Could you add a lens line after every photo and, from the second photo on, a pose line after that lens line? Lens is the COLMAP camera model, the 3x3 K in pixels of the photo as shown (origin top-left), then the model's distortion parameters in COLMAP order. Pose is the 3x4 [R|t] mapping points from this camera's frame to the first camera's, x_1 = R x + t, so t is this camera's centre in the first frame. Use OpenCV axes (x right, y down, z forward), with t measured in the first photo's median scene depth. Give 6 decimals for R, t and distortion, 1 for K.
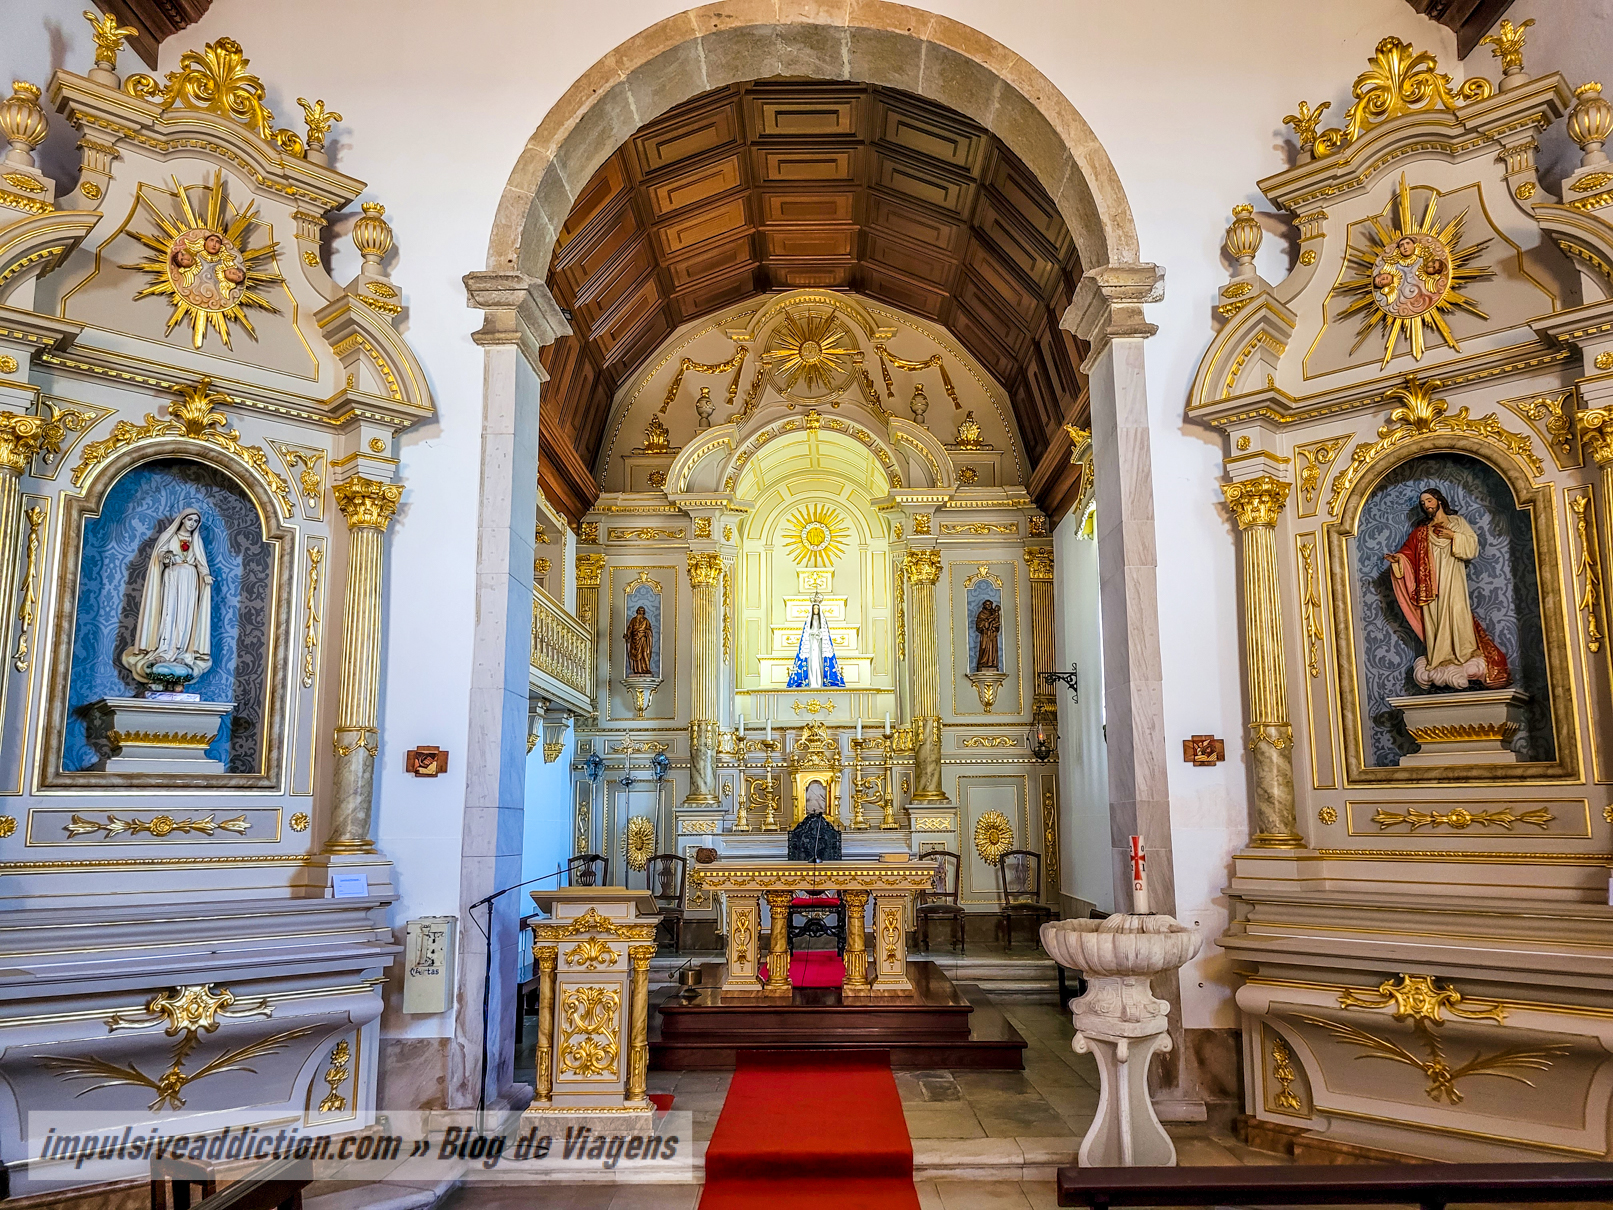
lens RADIAL K [[1260.3, 0, 811.7], [0, 1260.3, 610.5], [0, 0, 1]] dist [0.017473, 0.005757]
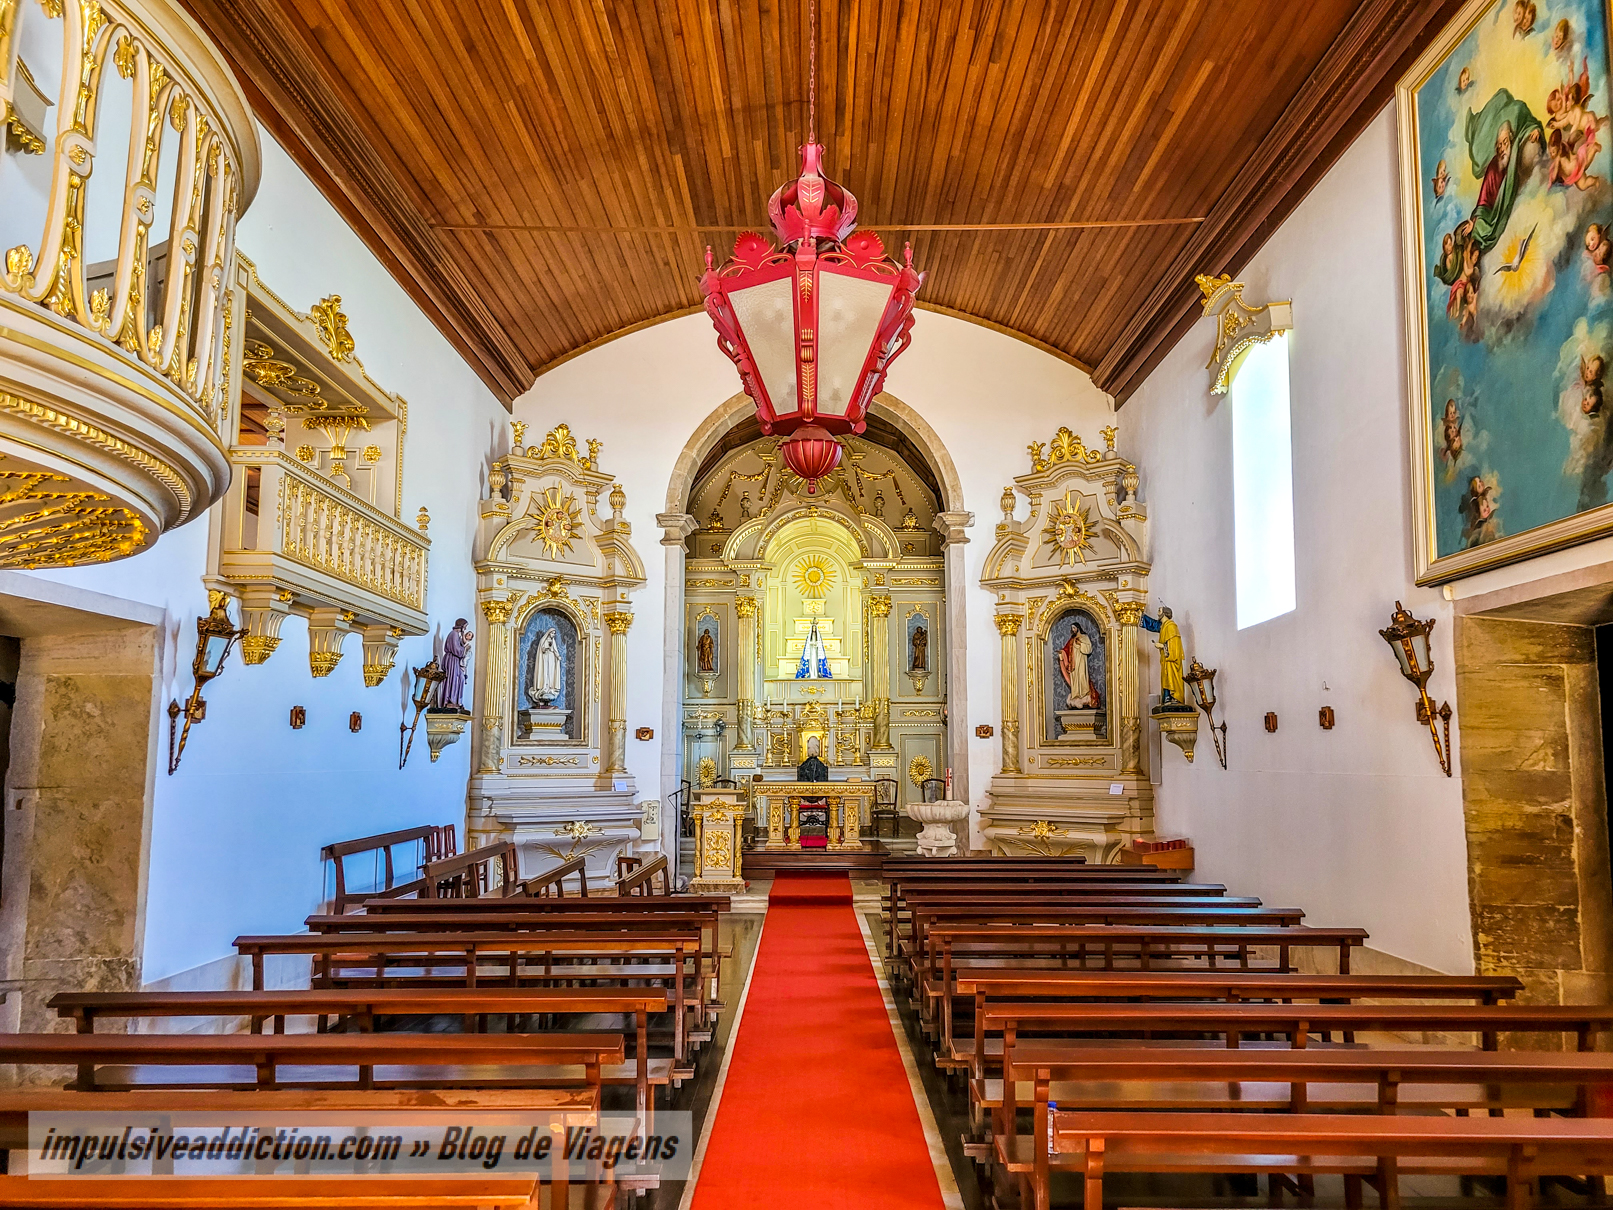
lens RADIAL K [[1260.3, 0, 803.7], [0, 1260.3, 598.8], [0, 0, 1]] dist [0.017473, 0.005757]
pose [[0.999973, 0.006379, -0.003579, -0.009318], [-0.006235, 0.999227, 0.038810, -0.211947], [0.003824, -0.038786, 0.999240, -1.252134]]
